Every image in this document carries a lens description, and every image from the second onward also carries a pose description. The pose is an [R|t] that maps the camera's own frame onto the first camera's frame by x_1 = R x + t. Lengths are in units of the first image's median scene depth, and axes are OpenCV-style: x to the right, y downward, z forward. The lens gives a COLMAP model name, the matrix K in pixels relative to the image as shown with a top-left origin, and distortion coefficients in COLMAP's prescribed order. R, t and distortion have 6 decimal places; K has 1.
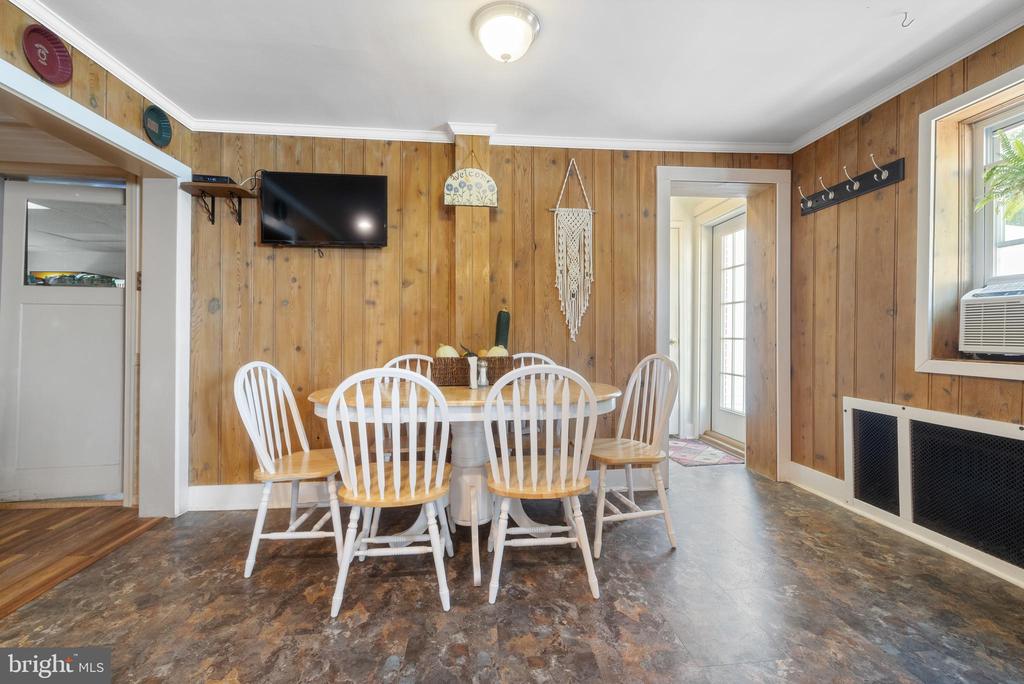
lens RADIAL K [[445.4, 0, 503.9], [0, 445.4, 332.1], [0, 0, 1]] dist [0.000920, 0.000979]
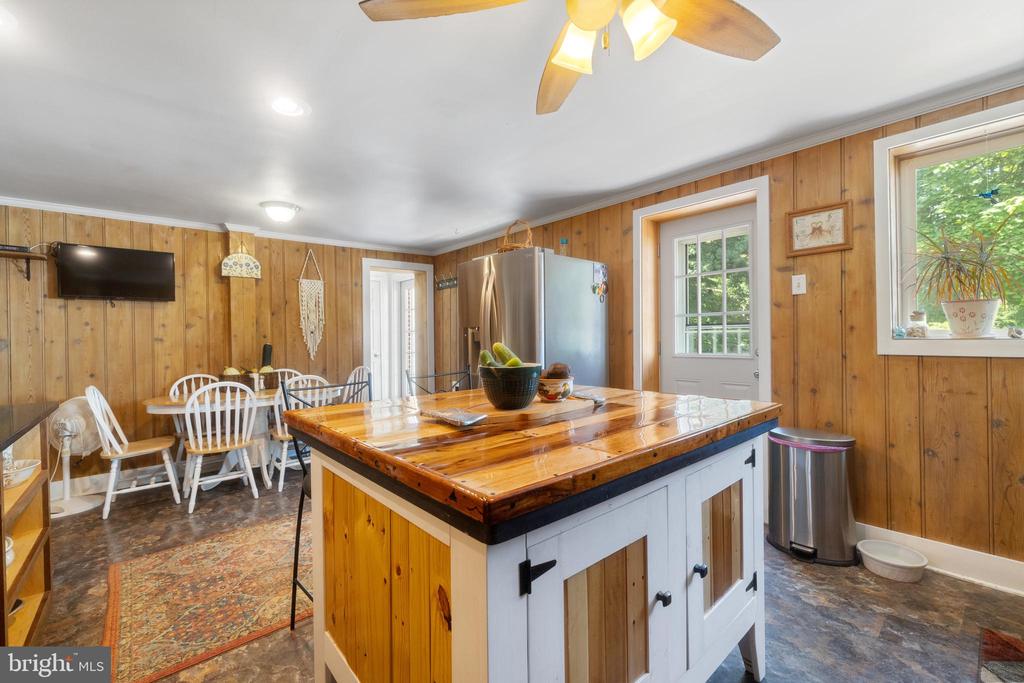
lens RADIAL K [[445.4, 0, 509.3], [0, 445.4, 336.7], [0, 0, 1]] dist [0.000920, 0.000979]
pose [[0.816623, -0.014416, 0.576991, -0.209170], [0.014048, 0.999888, 0.005099, -0.067984], [-0.577000, 0.003942, 0.816735, -0.804565]]
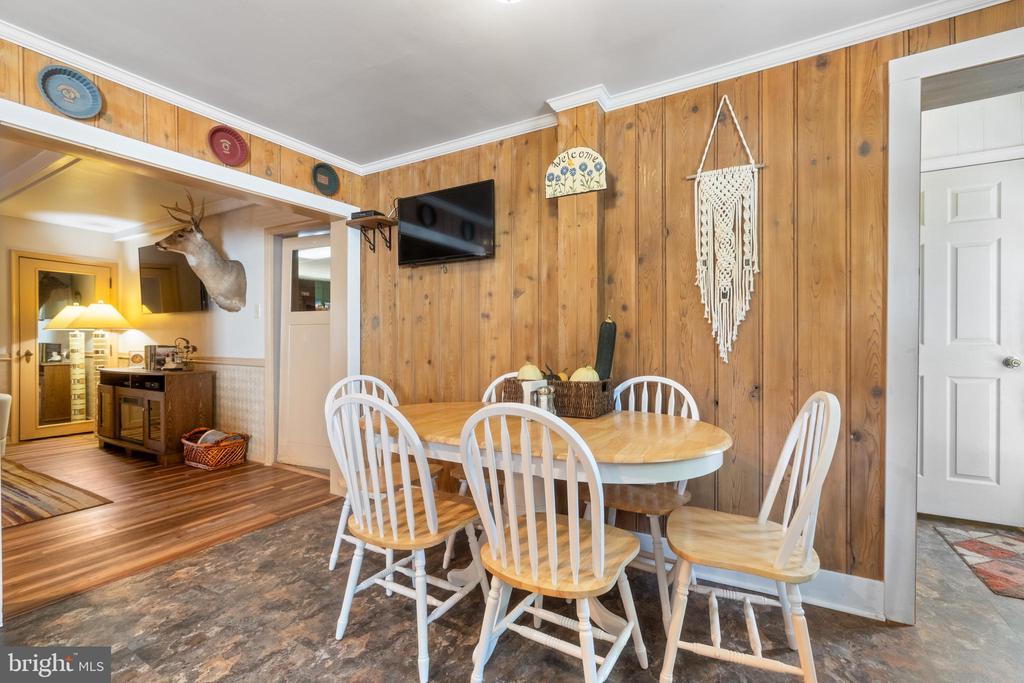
lens RADIAL K [[445.4, 0, 507.8], [0, 445.4, 343.4], [0, 0, 1]] dist [0.000920, 0.000979]
pose [[0.809652, 0.003557, -0.586899, 0.304191], [0.005602, 0.999889, 0.013789, -0.019905], [0.586883, -0.014452, 0.809543, 0.255041]]
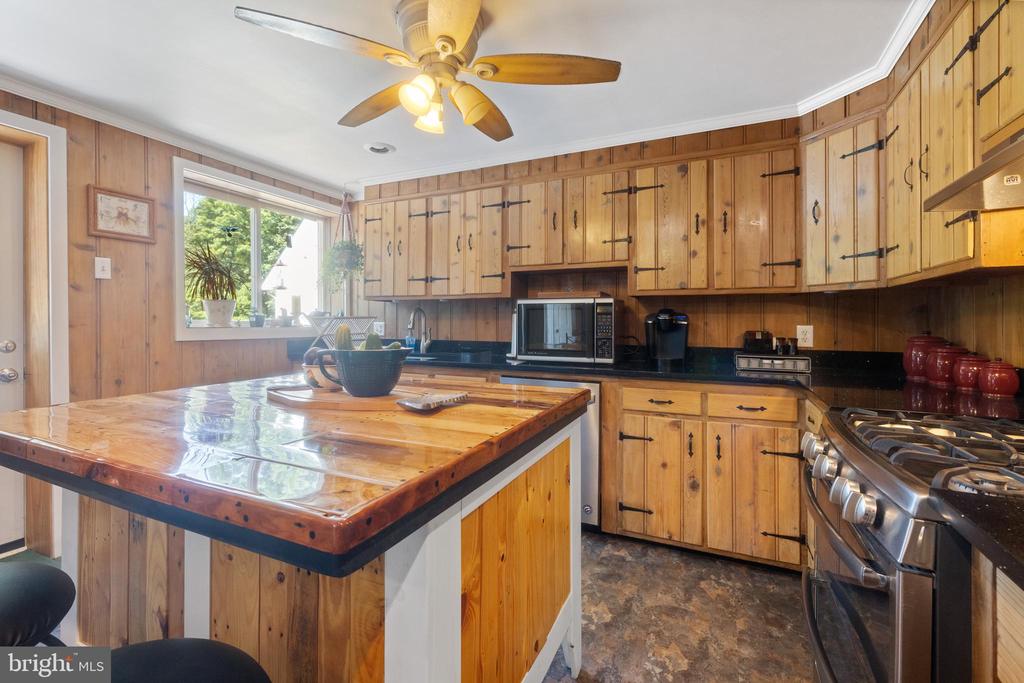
lens RADIAL K [[445.4, 0, 504.7], [0, 445.4, 324.4], [0, 0, 1]] dist [0.000920, 0.000979]
pose [[-0.860942, 0.002191, 0.508698, -0.270661], [0.002312, 0.999997, -0.000395, -0.054479], [-0.508698, 0.000836, -0.860945, -0.041641]]
